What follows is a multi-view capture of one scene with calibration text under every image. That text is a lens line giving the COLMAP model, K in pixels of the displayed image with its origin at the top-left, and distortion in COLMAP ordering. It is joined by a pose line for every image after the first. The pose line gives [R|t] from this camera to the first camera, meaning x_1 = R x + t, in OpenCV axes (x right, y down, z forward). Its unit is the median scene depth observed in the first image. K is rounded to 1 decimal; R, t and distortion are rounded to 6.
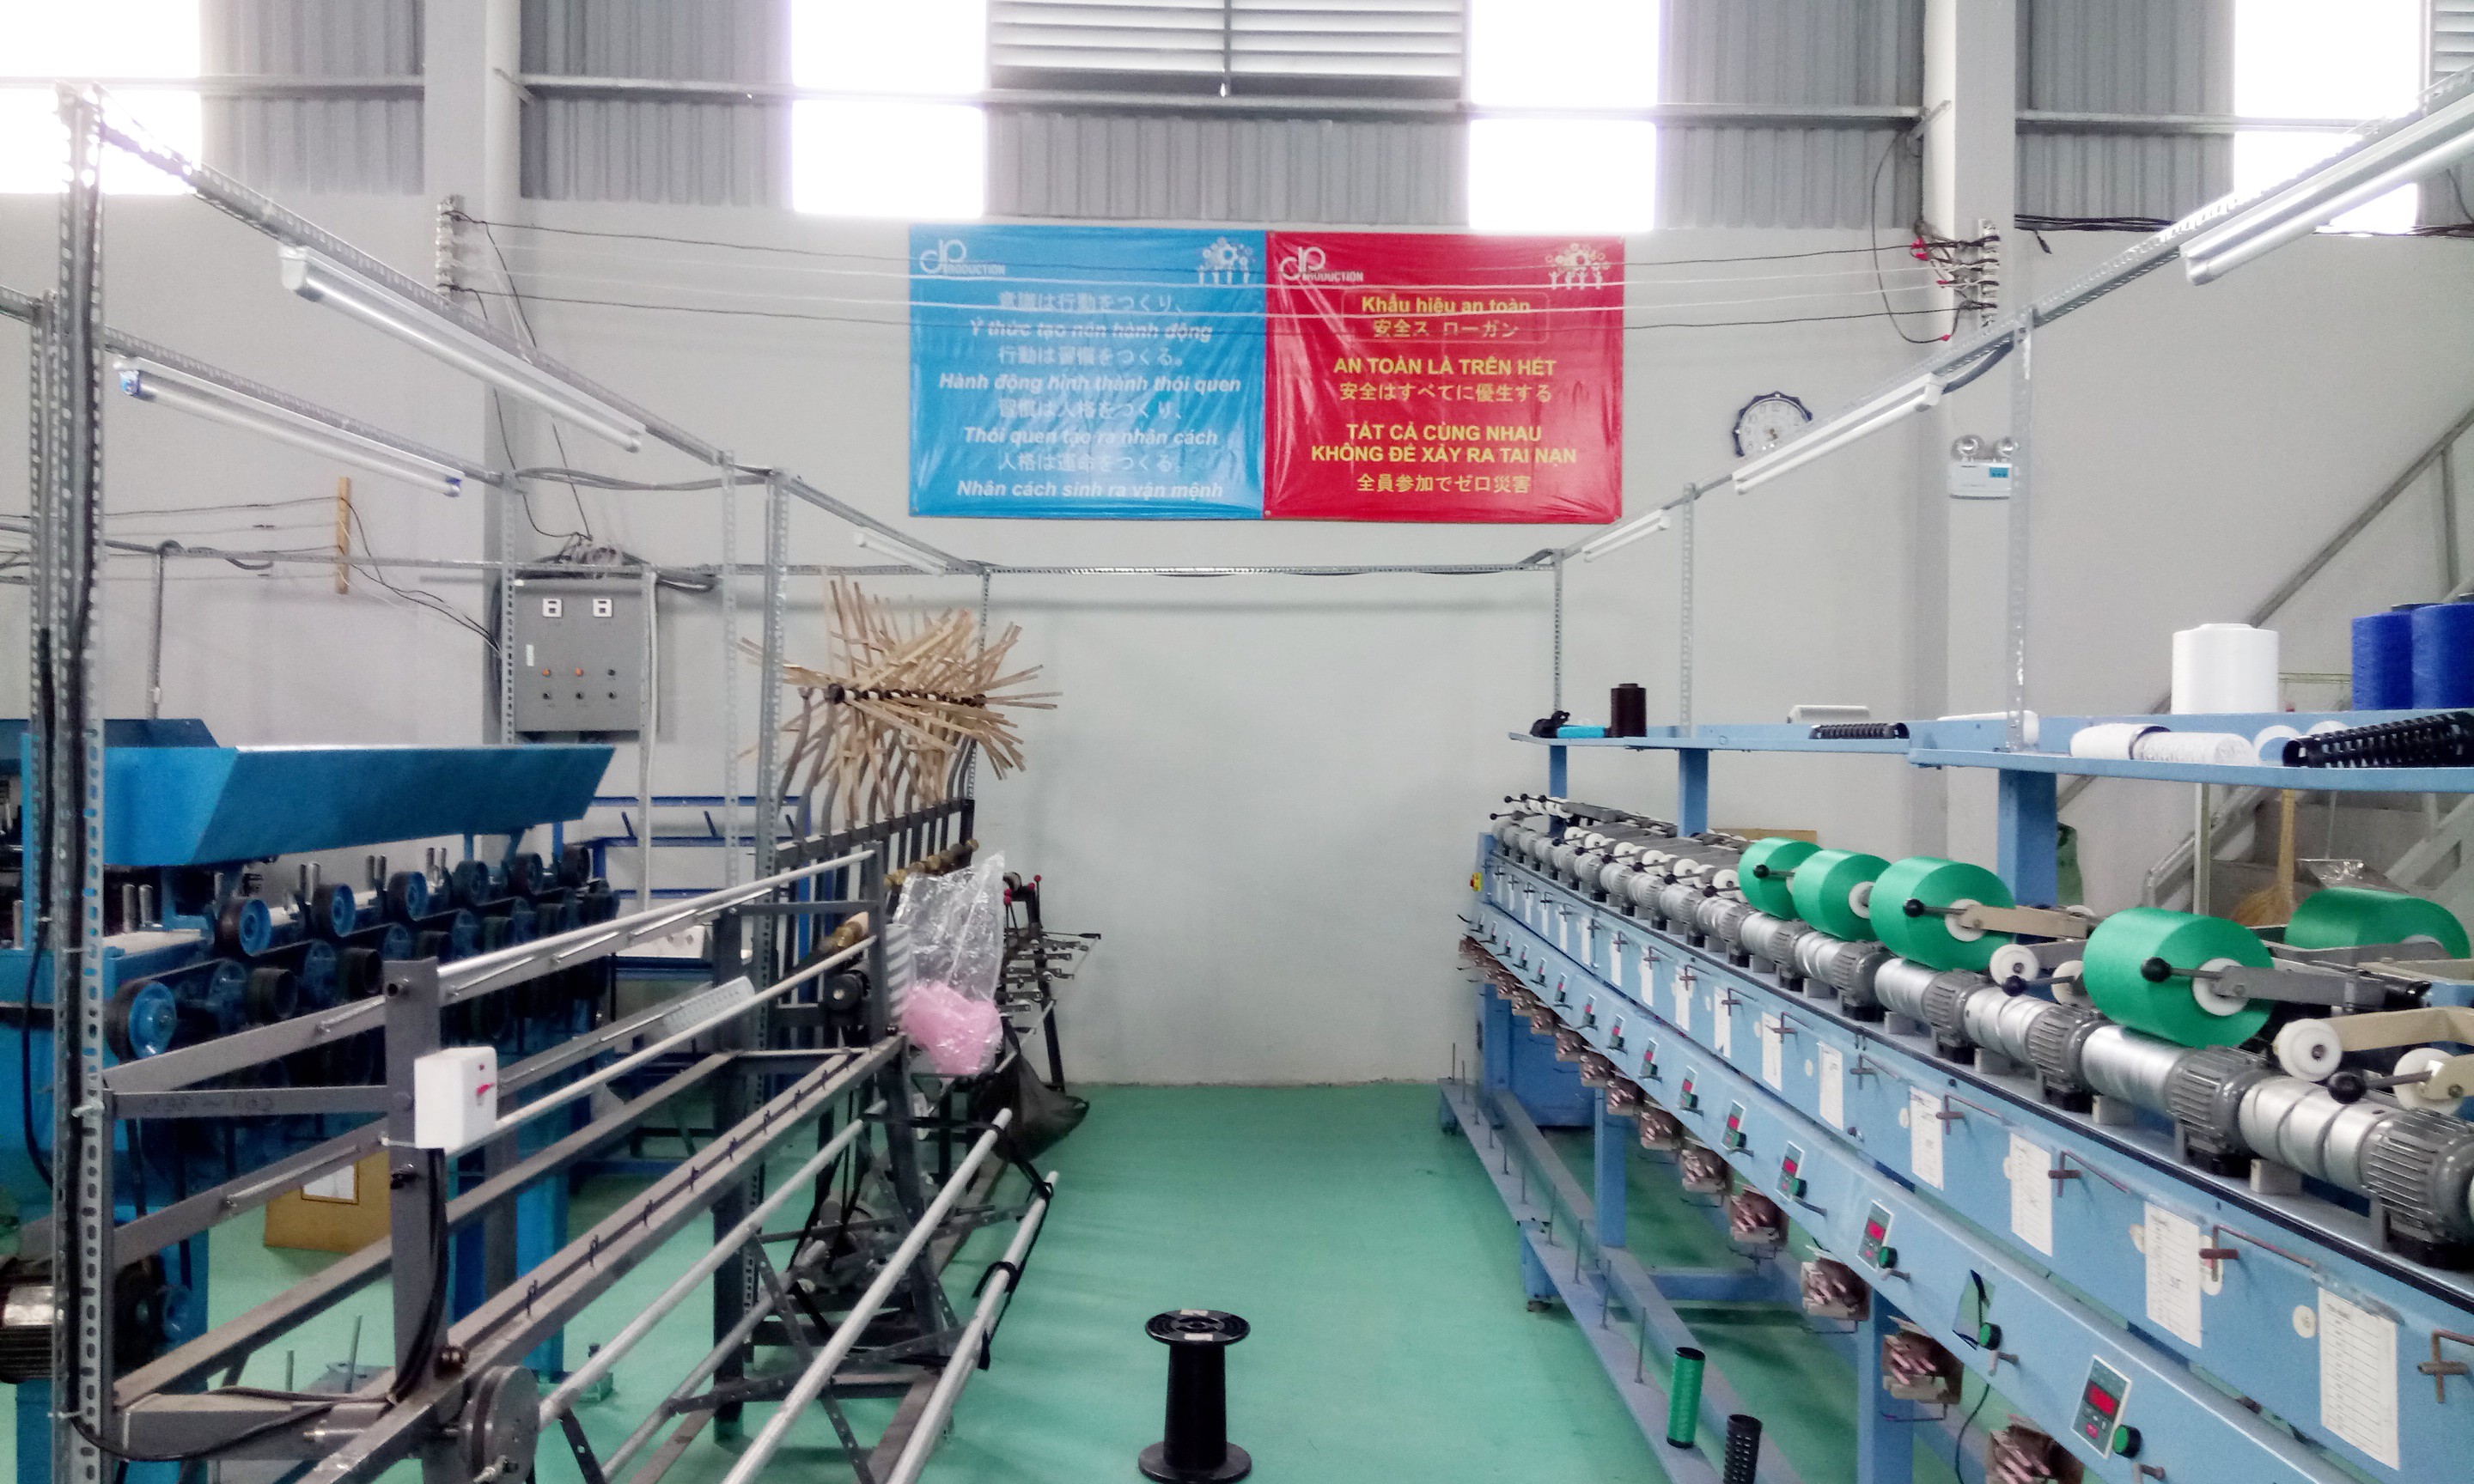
lens RADIAL K [[1847.7, 0, 1251.3], [0, 1847.7, 749.0], [0, 0, 1]] dist [0.058161, -0.122748]
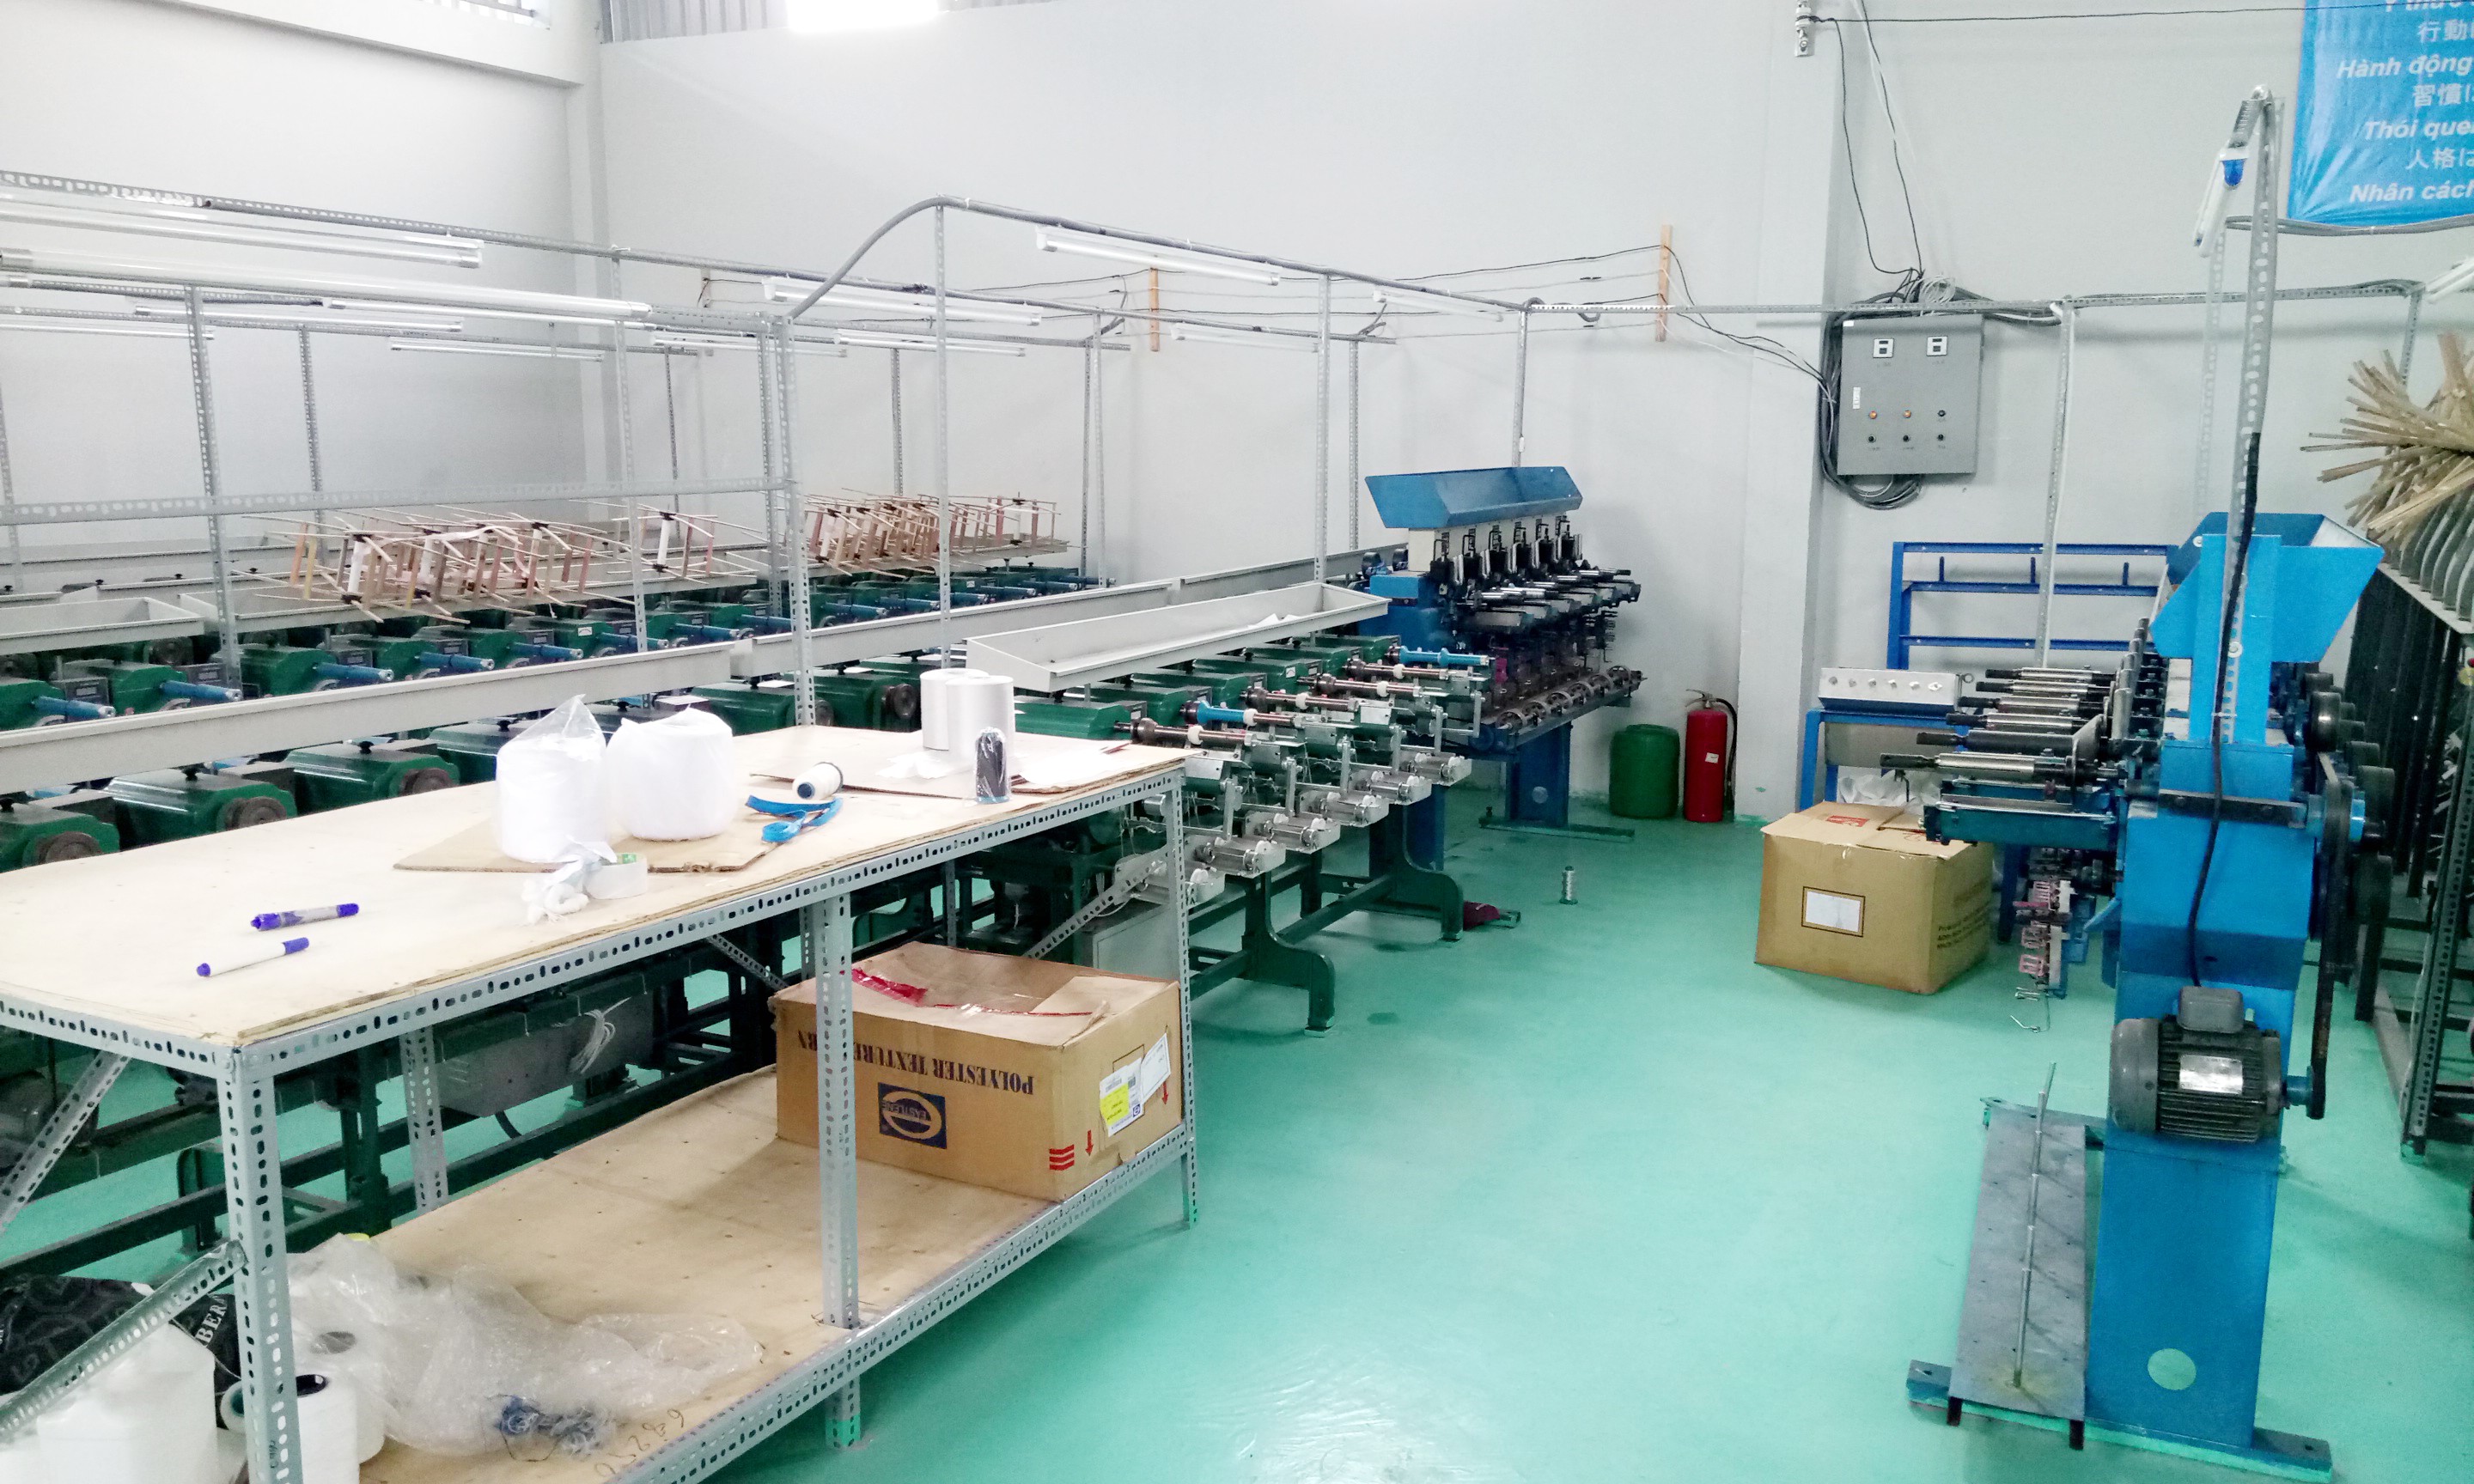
lens RADIAL K [[1847.7, 0, 1251.3], [0, 1847.7, 749.0], [0, 0, 1]] dist [0.058161, -0.122748]
pose [[0.882308, 0.065890, -0.466037, -0.197875], [0.002619, 0.989450, 0.144850, -0.009211], [0.470665, -0.129023, 0.872828, -0.043584]]
